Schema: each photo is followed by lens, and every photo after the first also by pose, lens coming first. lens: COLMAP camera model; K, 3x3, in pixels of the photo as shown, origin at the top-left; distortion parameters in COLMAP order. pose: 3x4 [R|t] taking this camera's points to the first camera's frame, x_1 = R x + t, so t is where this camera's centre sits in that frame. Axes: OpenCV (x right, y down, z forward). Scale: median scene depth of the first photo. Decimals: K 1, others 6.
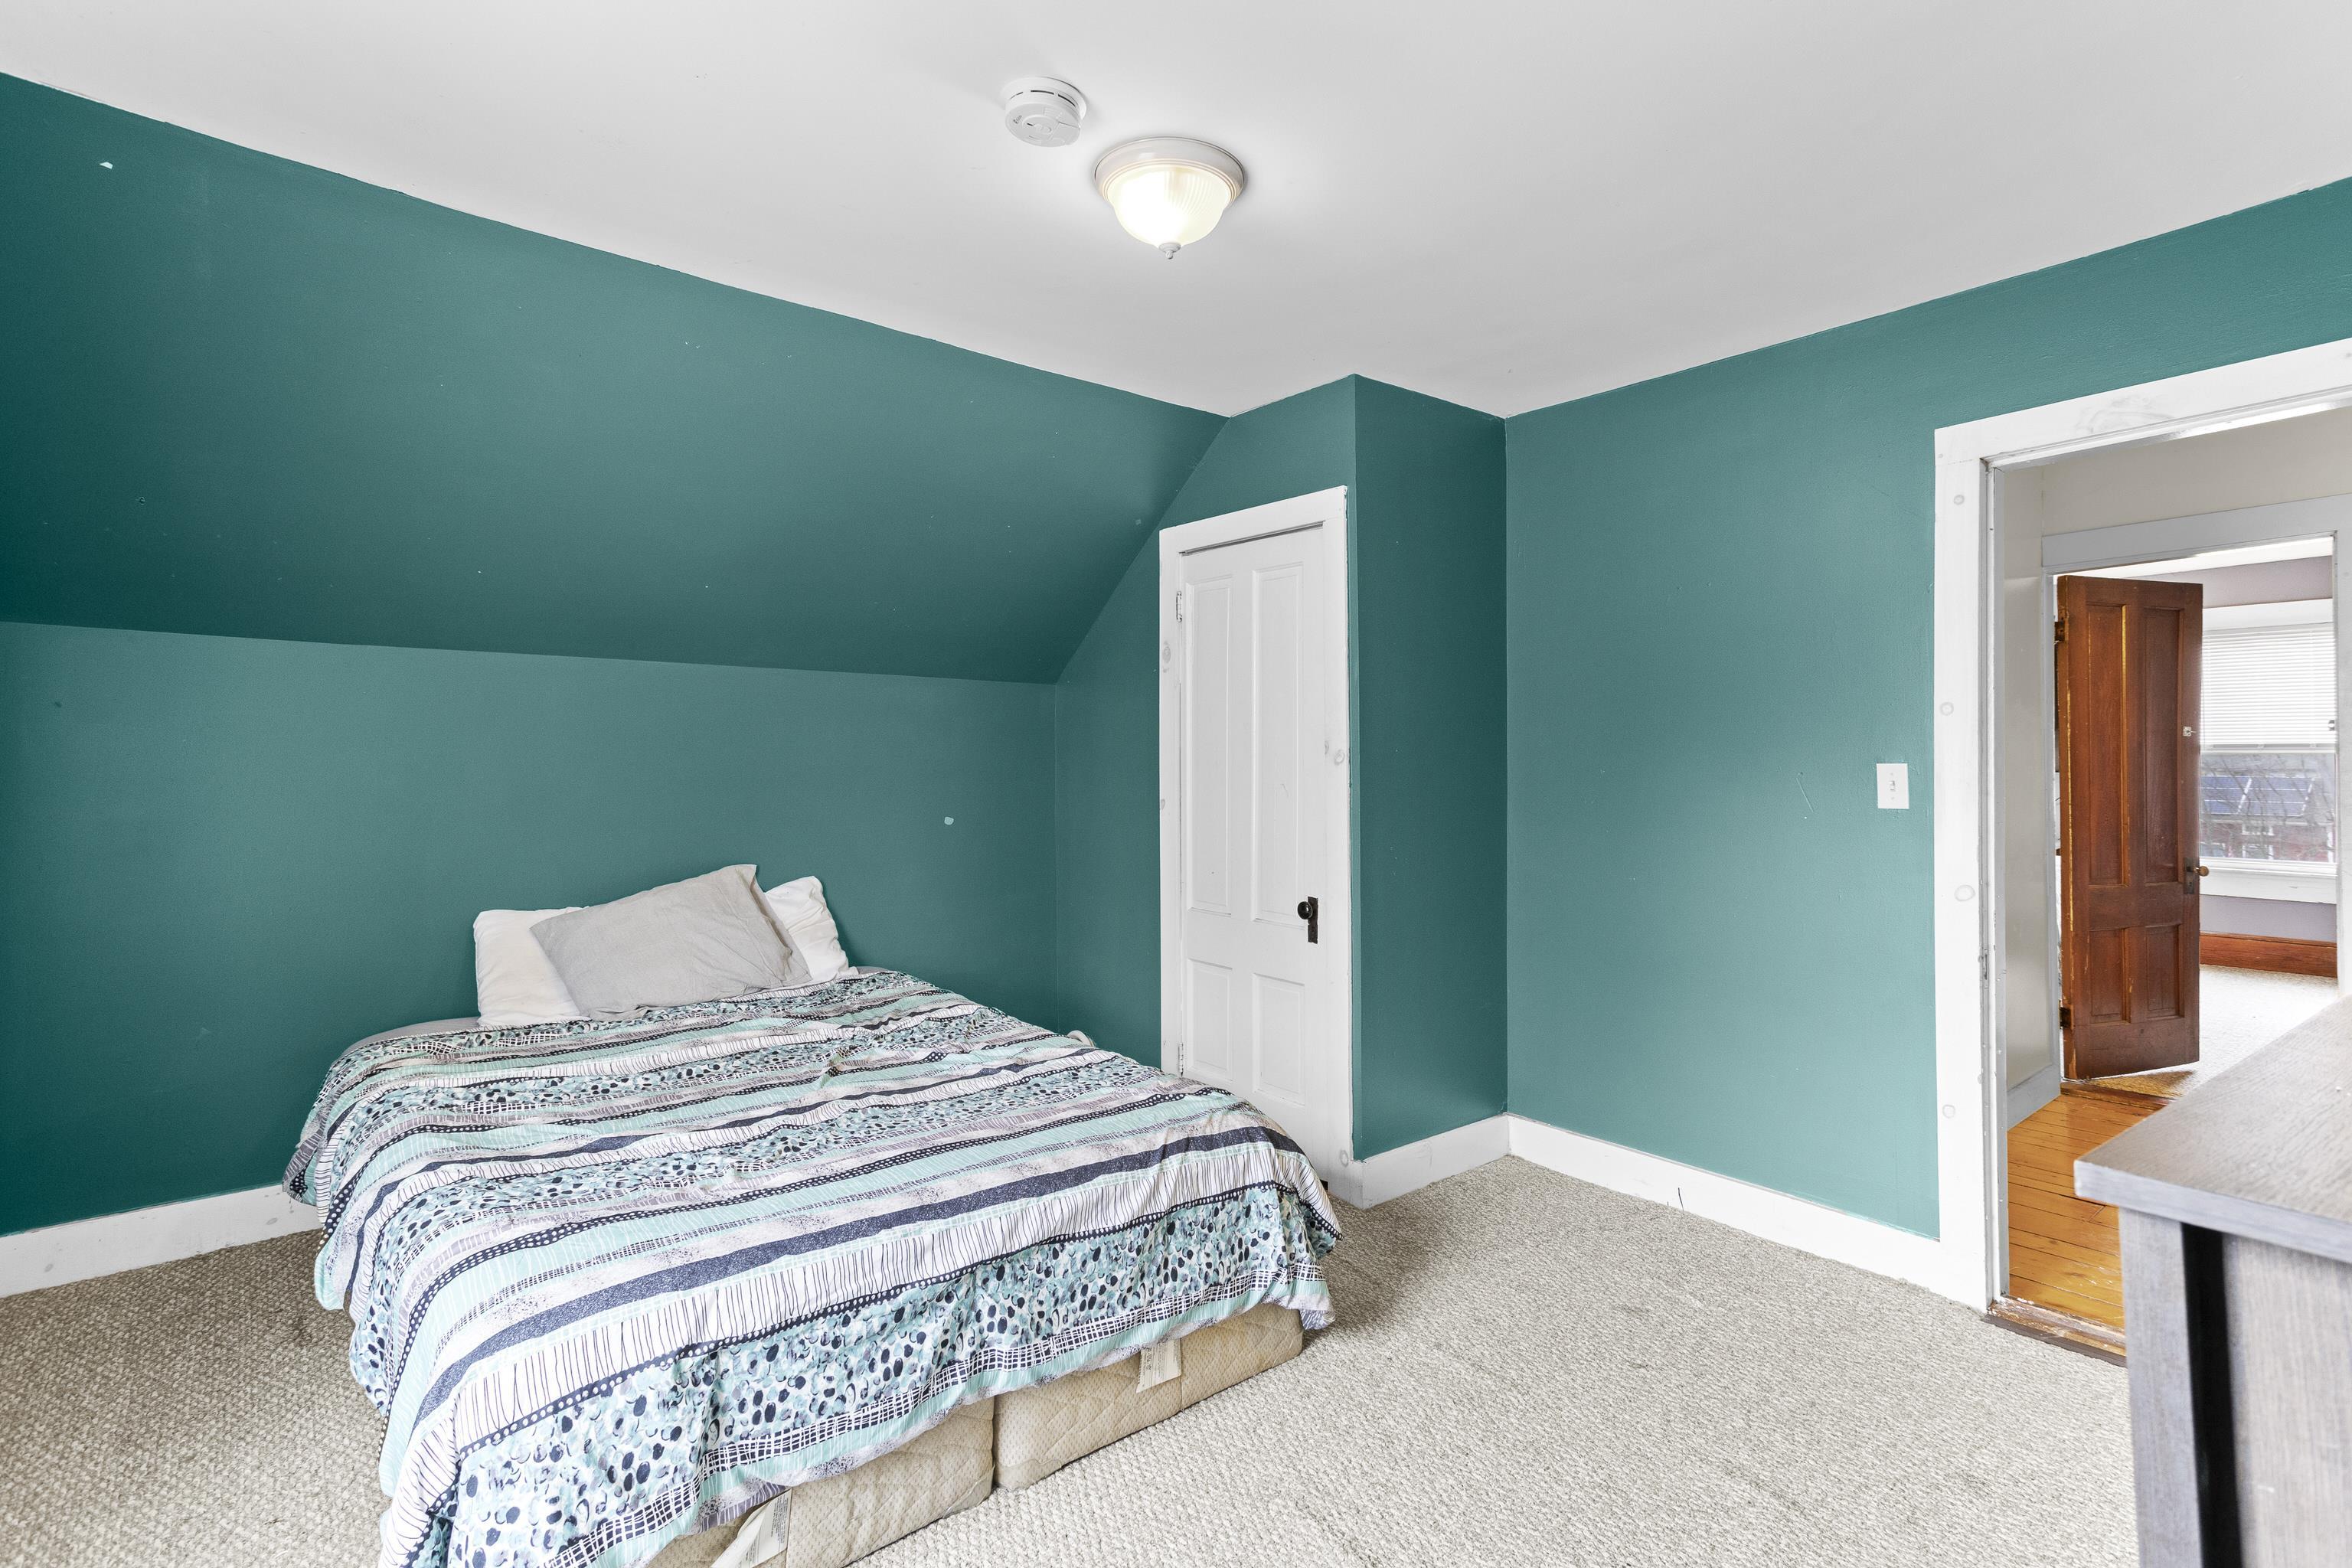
lens RADIAL K [[1101.2, 0, 1186.9], [0, 1101.2, 740.9], [0, 0, 1]] dist [0.021220, 0.000846]
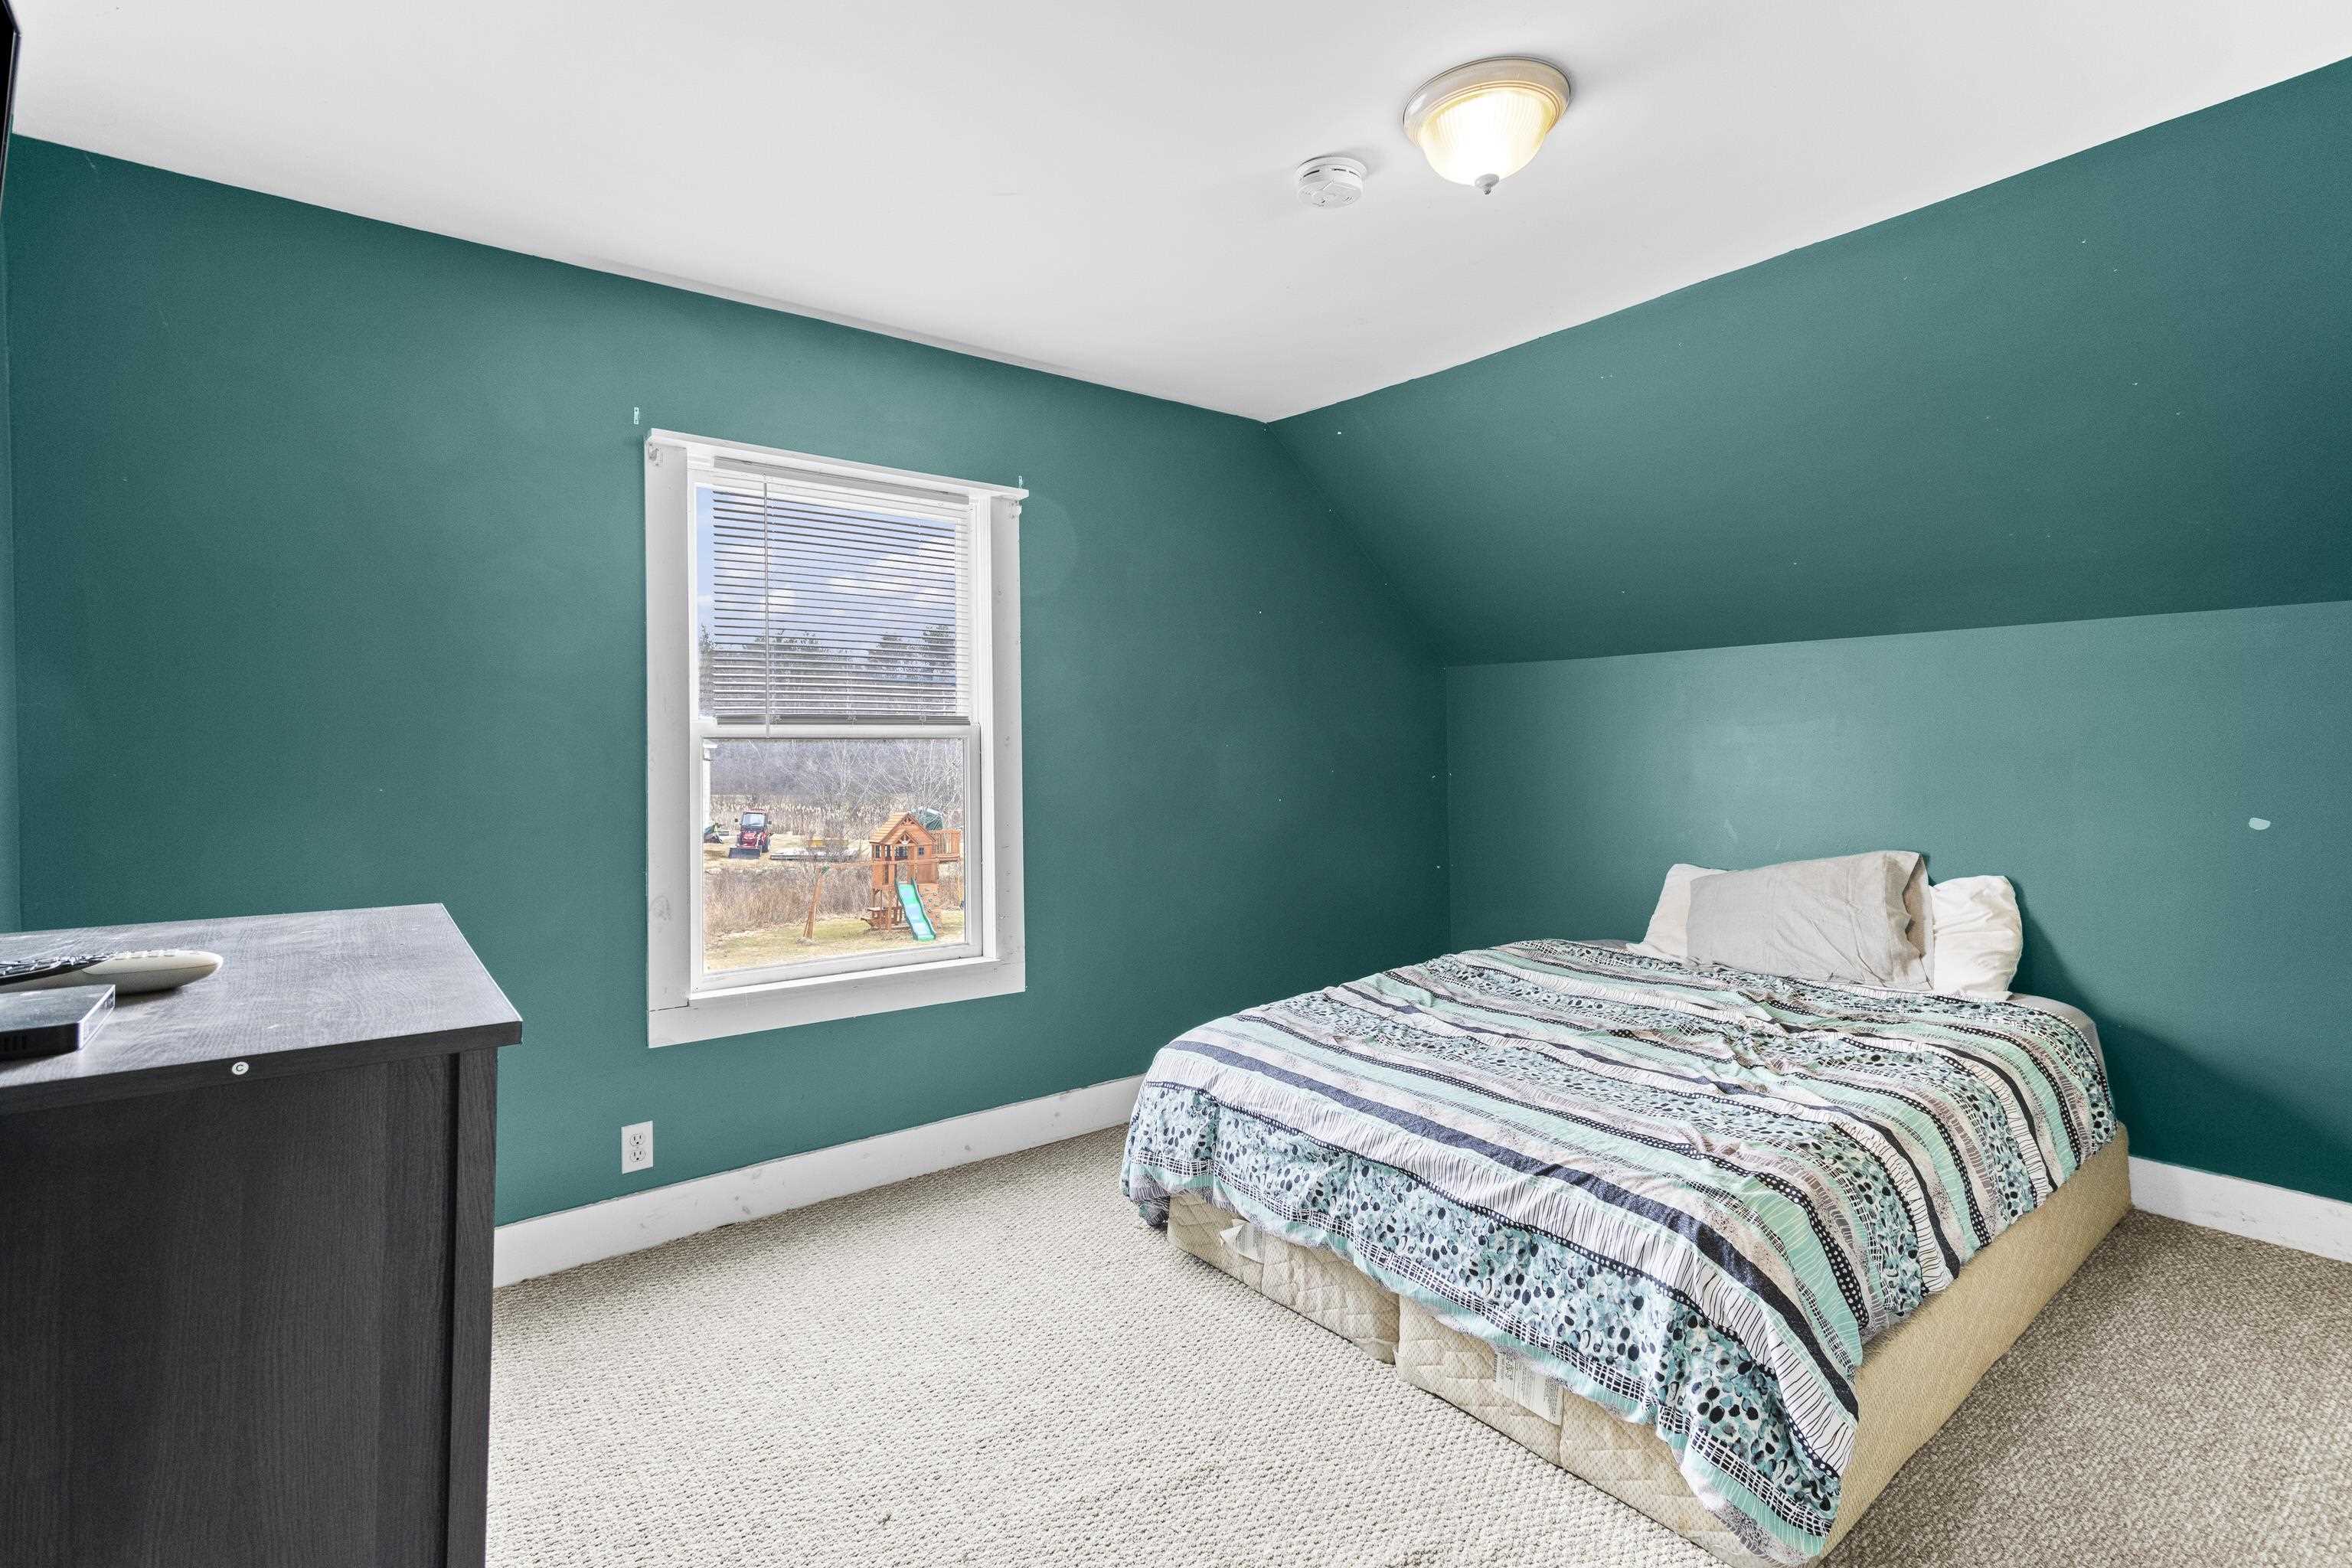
lens RADIAL K [[1101.2, 0, 1186.9], [0, 1101.2, 740.9], [0, 0, 1]] dist [0.021220, 0.000846]
pose [[-0.008436, -0.012591, -0.999885, 0.962036], [0.032828, 0.999378, -0.012862, 0.026940], [0.999425, -0.032932, -0.008018, 0.783069]]
